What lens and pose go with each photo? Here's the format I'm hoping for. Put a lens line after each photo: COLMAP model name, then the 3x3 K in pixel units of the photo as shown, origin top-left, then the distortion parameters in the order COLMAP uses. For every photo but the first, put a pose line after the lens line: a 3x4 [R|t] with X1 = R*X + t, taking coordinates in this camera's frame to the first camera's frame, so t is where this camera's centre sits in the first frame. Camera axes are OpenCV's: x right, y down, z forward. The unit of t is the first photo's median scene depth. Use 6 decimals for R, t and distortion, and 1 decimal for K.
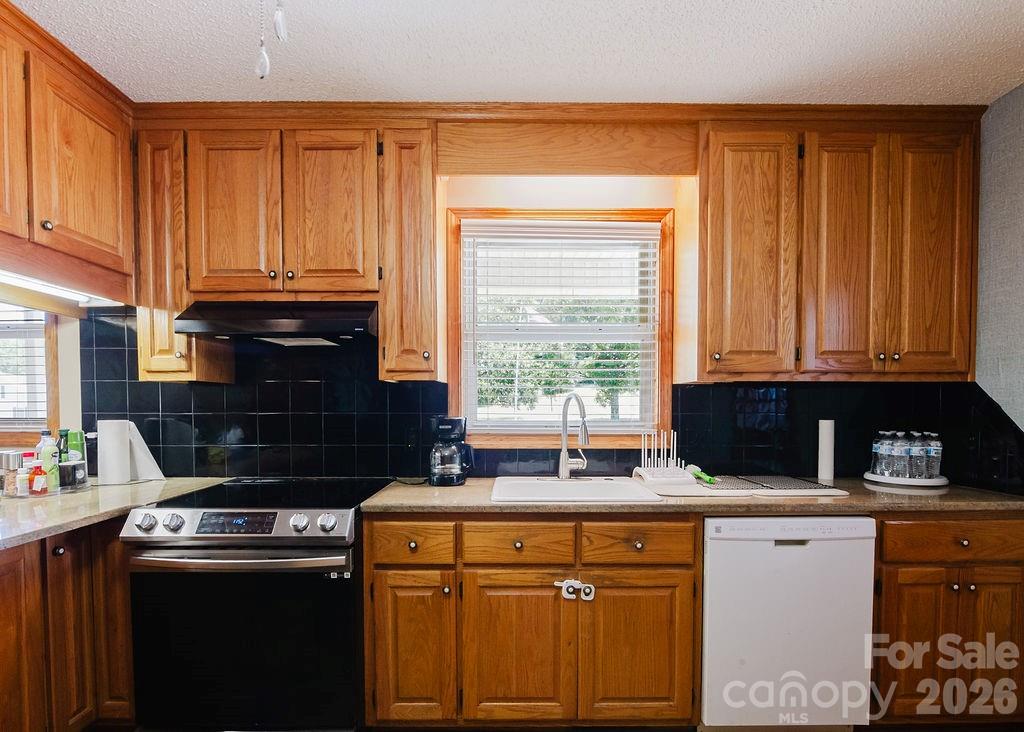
lens RADIAL K [[511.6, 0, 521.2], [0, 511.6, 420.4], [0, 0, 1]] dist [-0.010105, -0.001165]
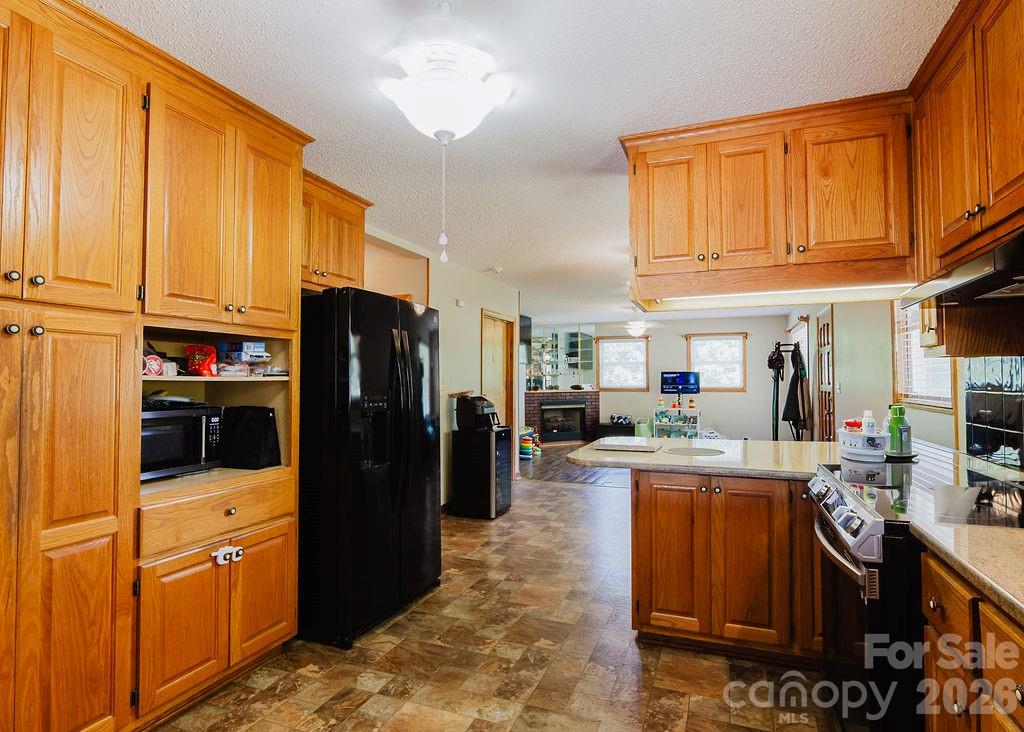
lens RADIAL K [[543.7, 0, 517.5], [0, 543.7, 364.7], [0, 0, 1]] dist [-0.006176, -0.002177]
pose [[-0.365531, -0.029999, -0.930316, 0.529473], [-0.029295, 0.999356, -0.020714, -0.020926], [0.930338, 0.019682, -0.366174, 0.664266]]
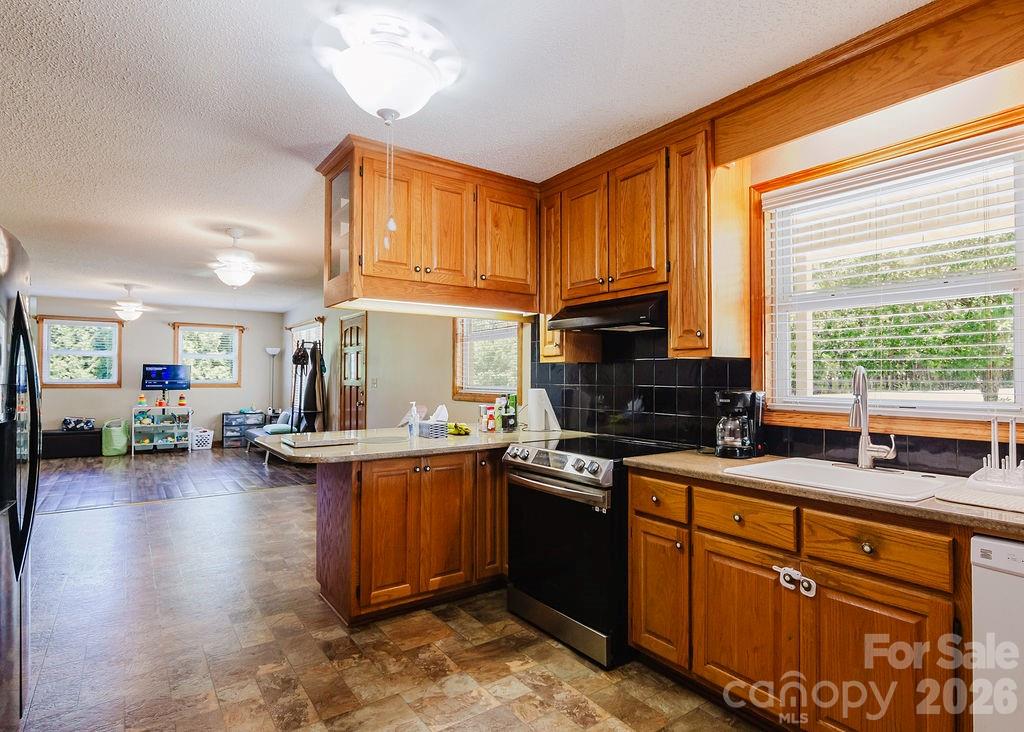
lens RADIAL K [[543.7, 0, 512.3], [0, 543.7, 368.7], [0, 0, 1]] dist [-0.006176, -0.002177]
pose [[0.574817, -0.012080, -0.818193, 0.536373], [-0.029774, 0.998920, -0.035666, 0.000117], [0.817740, 0.044862, 0.573837, 0.004675]]
